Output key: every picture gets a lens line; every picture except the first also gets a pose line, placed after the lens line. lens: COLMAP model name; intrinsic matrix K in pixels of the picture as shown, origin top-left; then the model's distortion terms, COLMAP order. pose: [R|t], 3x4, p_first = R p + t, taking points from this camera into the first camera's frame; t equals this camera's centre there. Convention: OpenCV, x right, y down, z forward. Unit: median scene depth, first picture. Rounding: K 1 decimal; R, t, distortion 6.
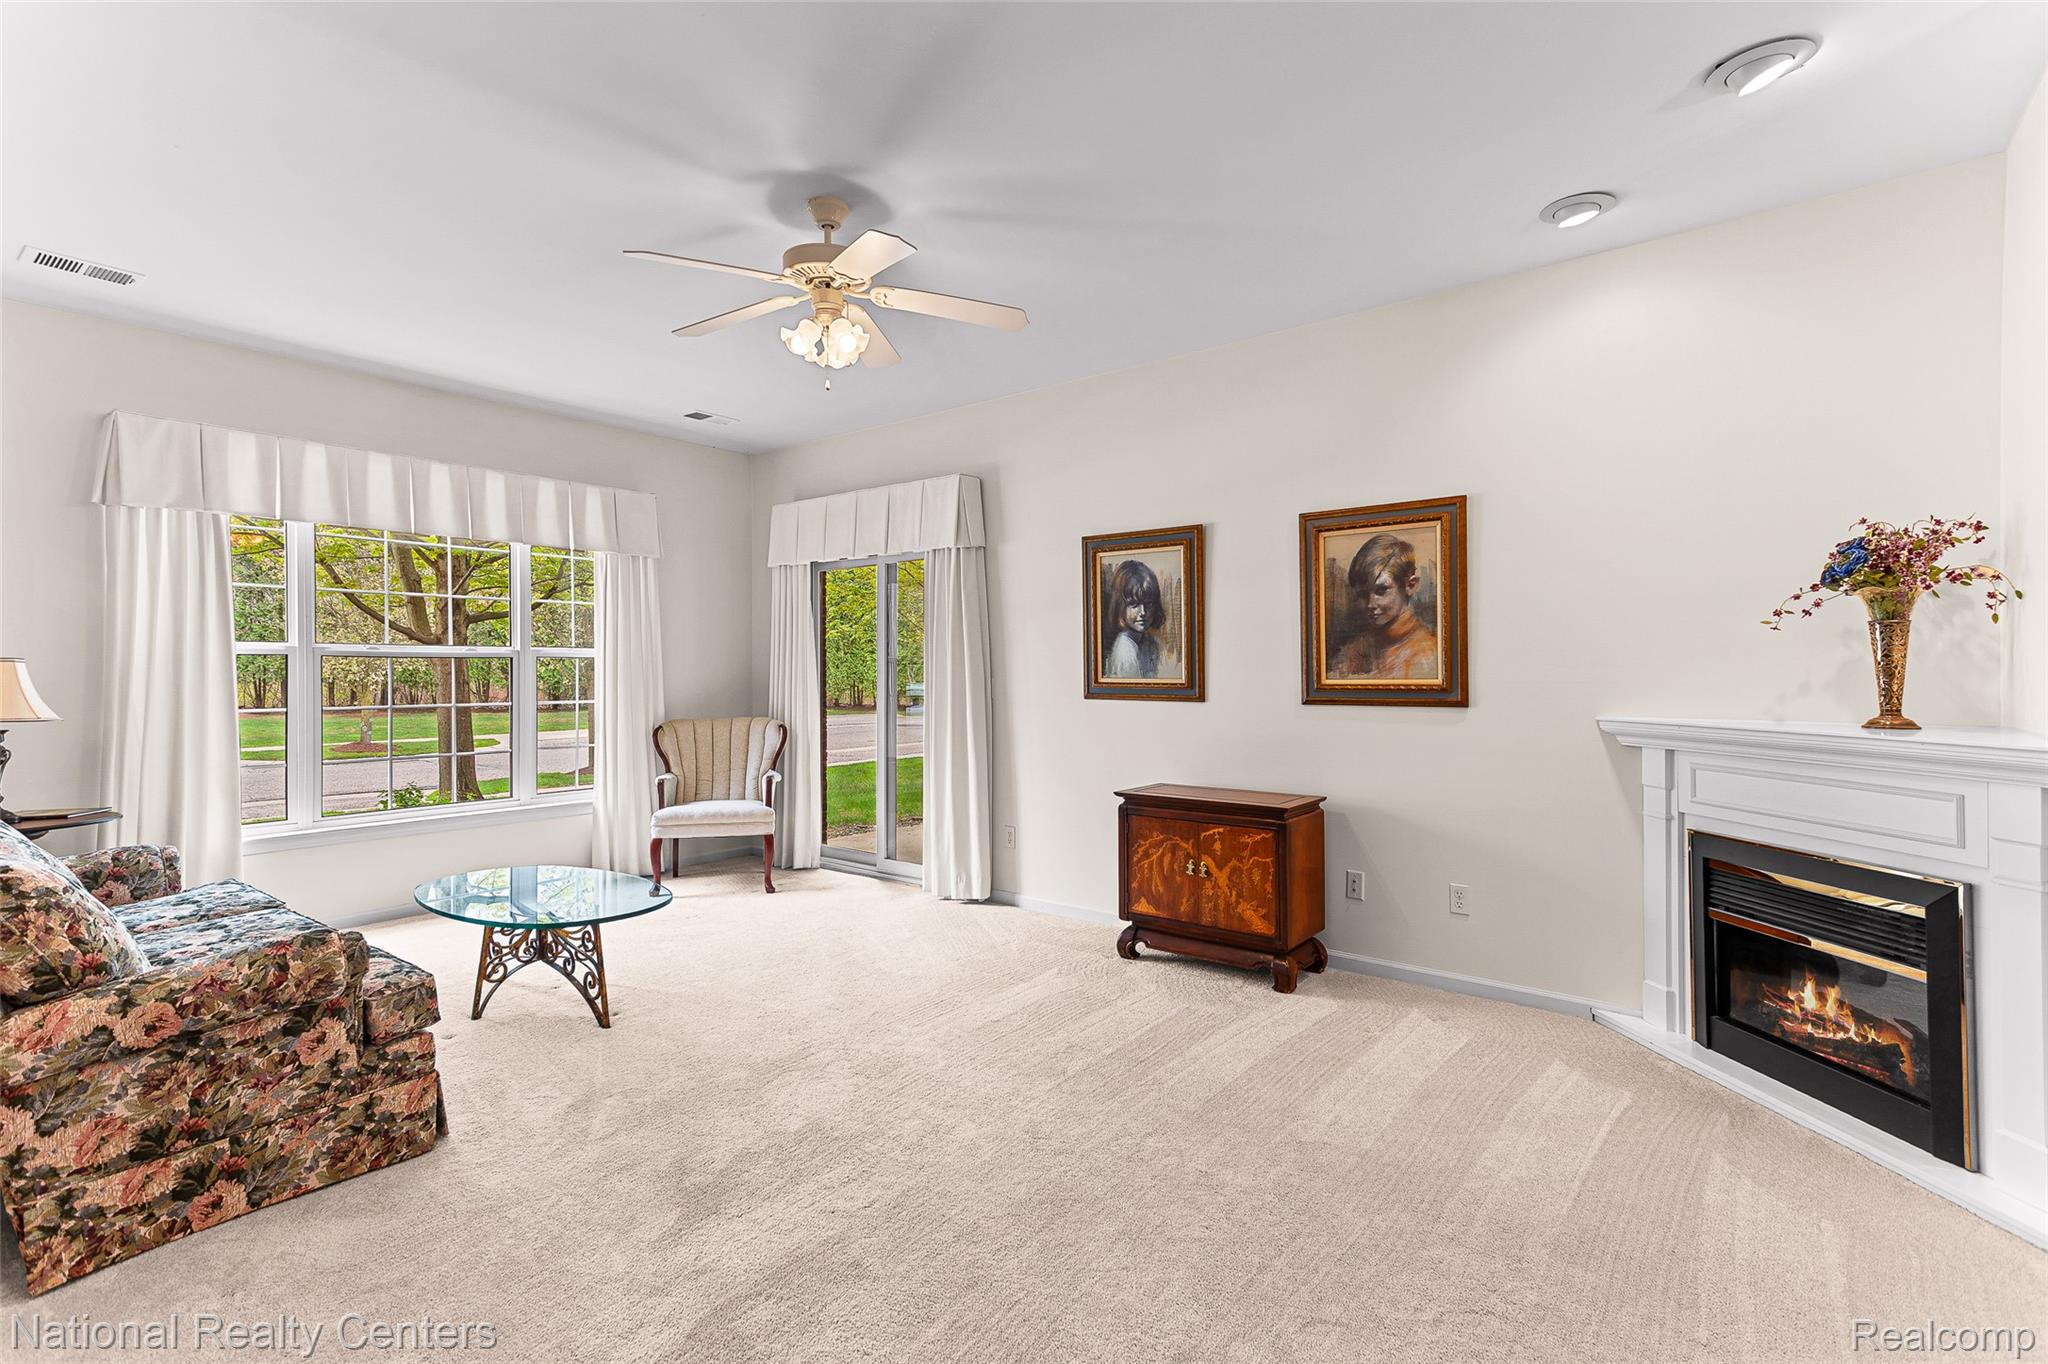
lens RADIAL K [[964.0, 0, 1013.1], [0, 964.0, 668.8], [0, 0, 1]] dist [0.030674, 0.001097]
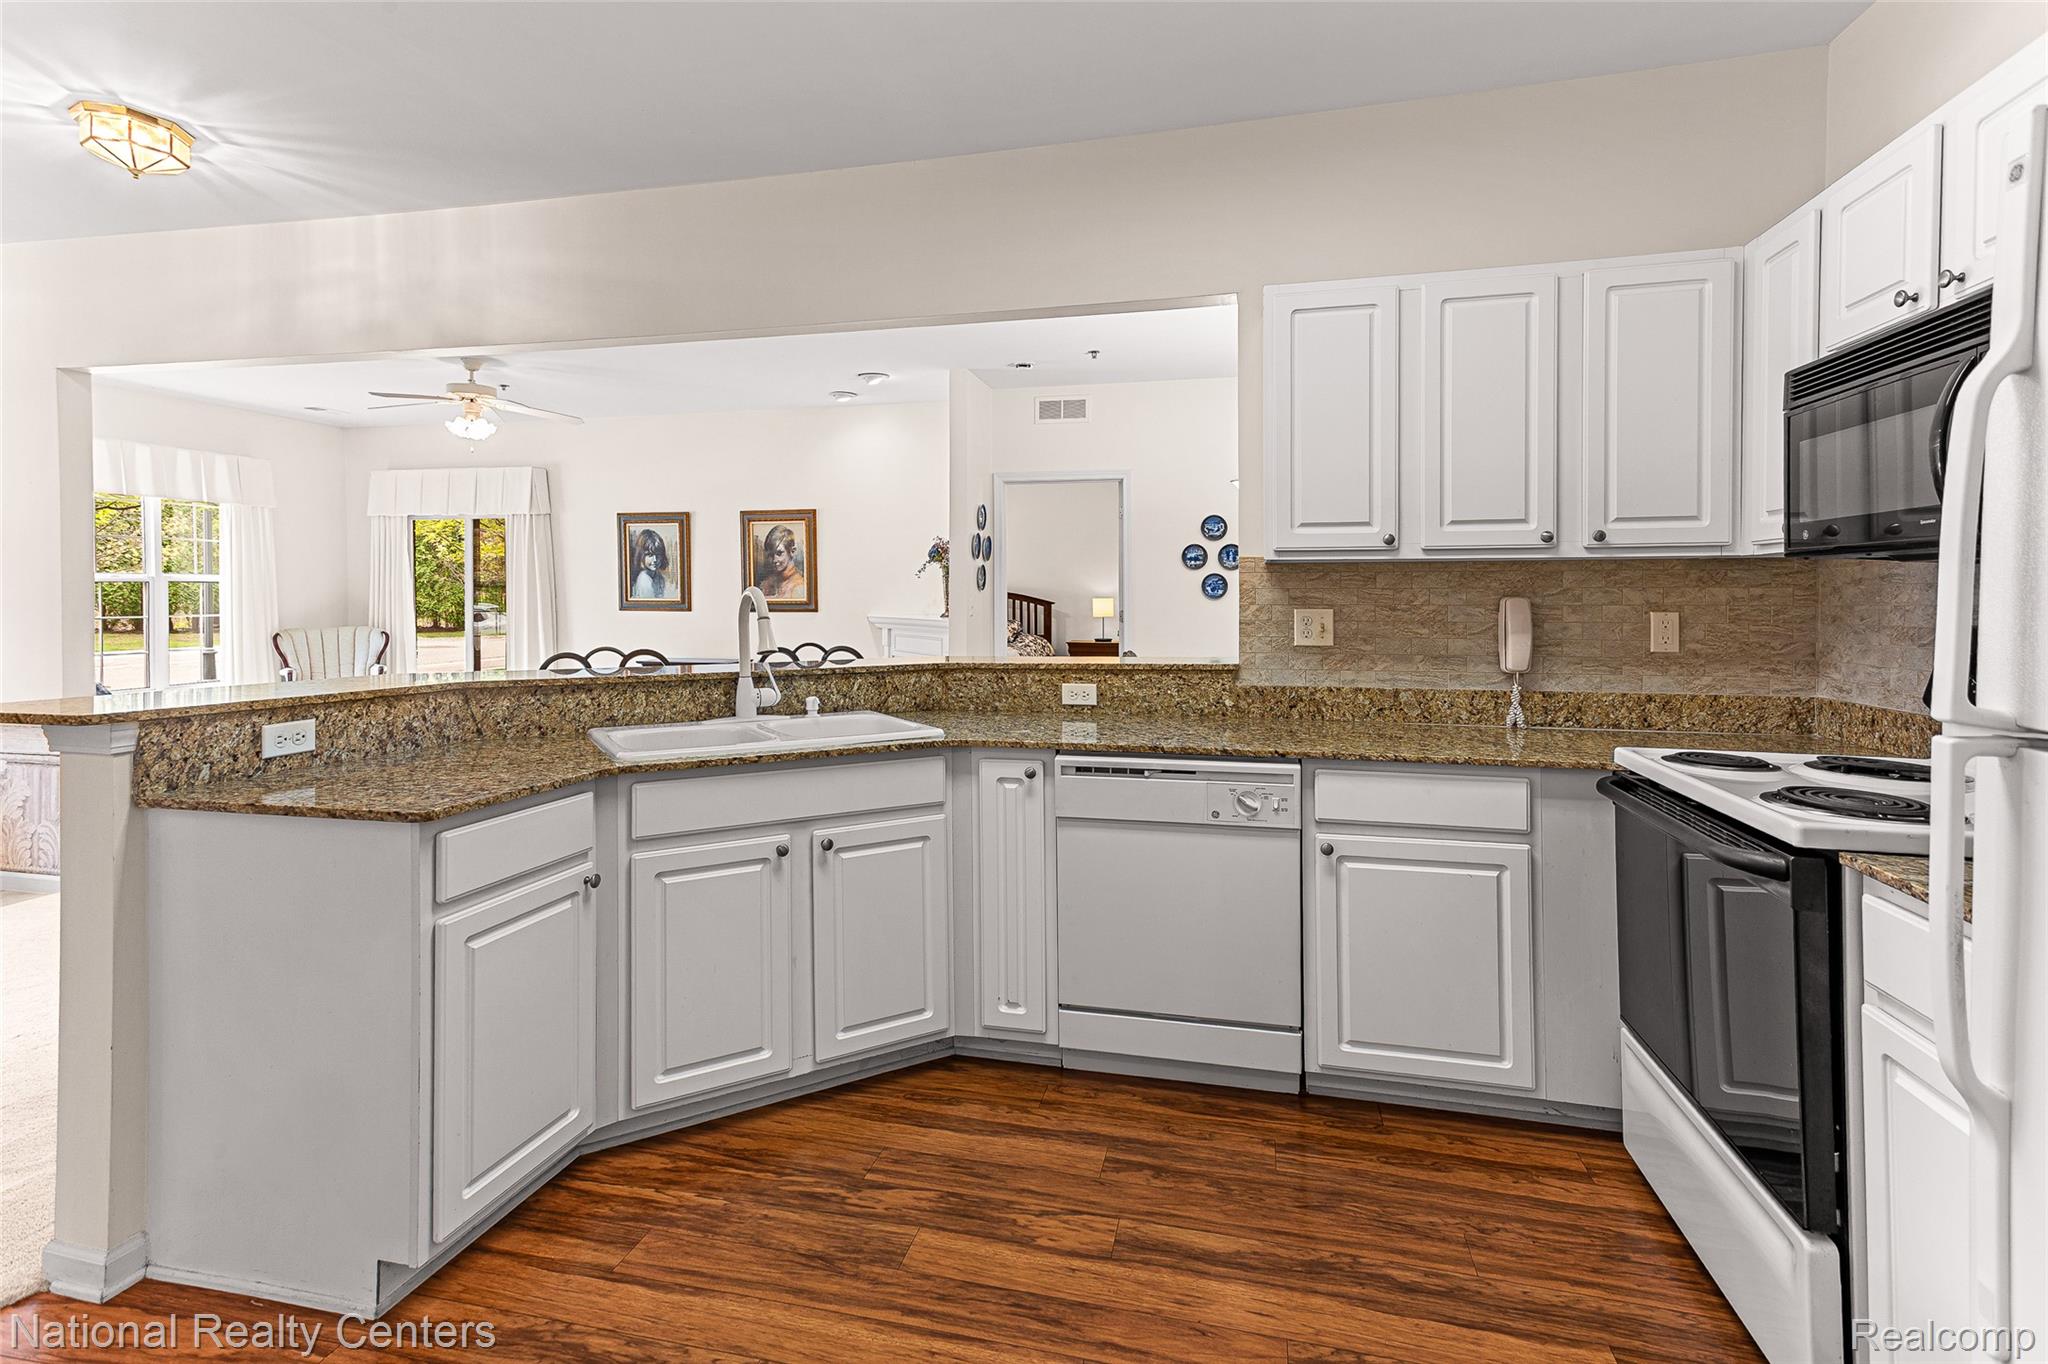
lens RADIAL K [[993.1, 0, 1020.4], [0, 993.1, 599.6], [0, 0, 1]] dist [0.028841, 0.002113]
pose [[0.905845, 0.000388, 0.423610, -0.035370], [-0.004634, 0.999949, 0.008993, -0.007626], [-0.423585, -0.010109, 0.905800, -1.081722]]
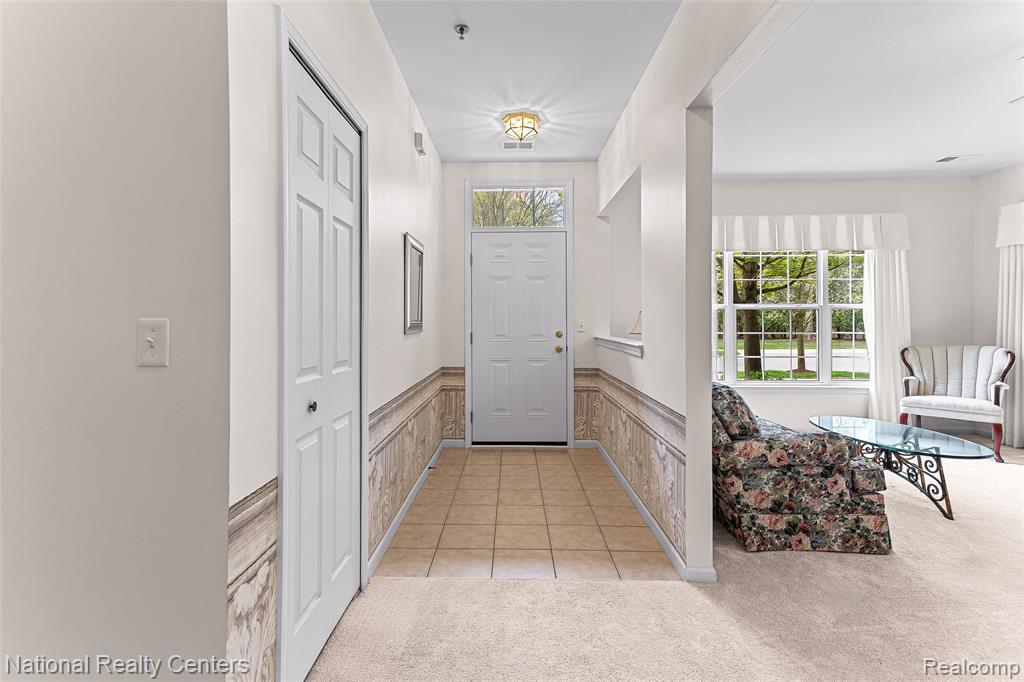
lens RADIAL K [[485.7, 0, 506.4], [0, 485.7, 319.8], [0, 0, 1]] dist [0.021274, 0.008120]
pose [[0.619152, -0.001668, -0.785269, -0.186890], [0.003448, 0.999994, 0.000594, 0.009495], [0.785263, -0.003075, 0.619154, -0.147874]]
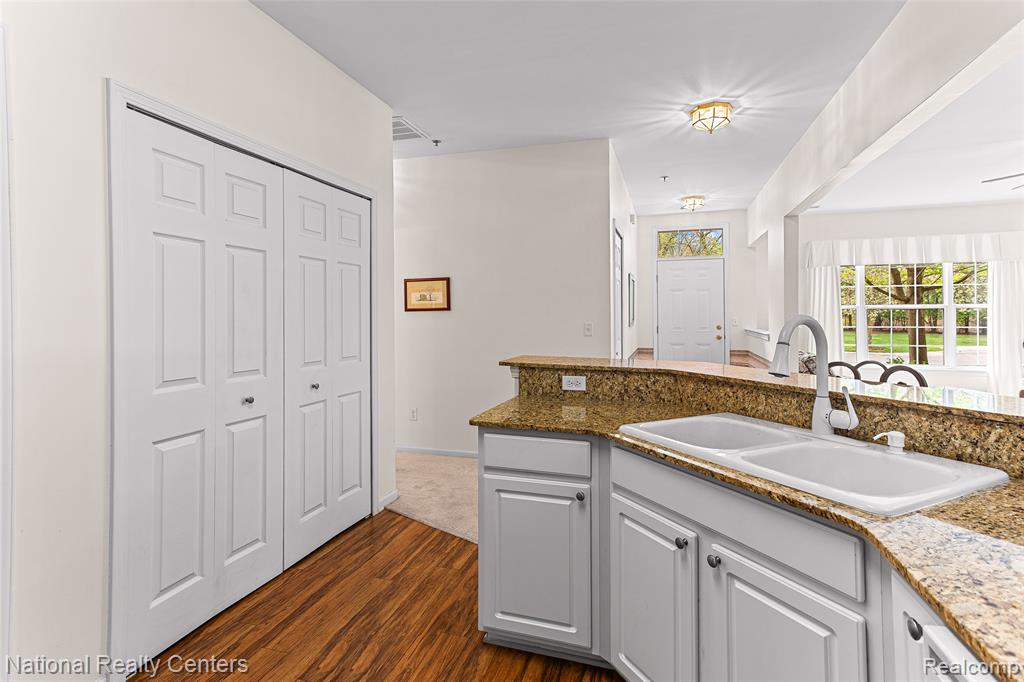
lens RADIAL K [[497.0, 0, 514.9], [0, 497.0, 313.8], [0, 0, 1]] dist [0.026901, 0.000174]
pose [[0.368429, -0.001697, -0.929654, 0.397045], [0.007847, 0.999968, 0.001284, -0.012229], [0.929623, -0.007768, 0.368431, -0.691255]]
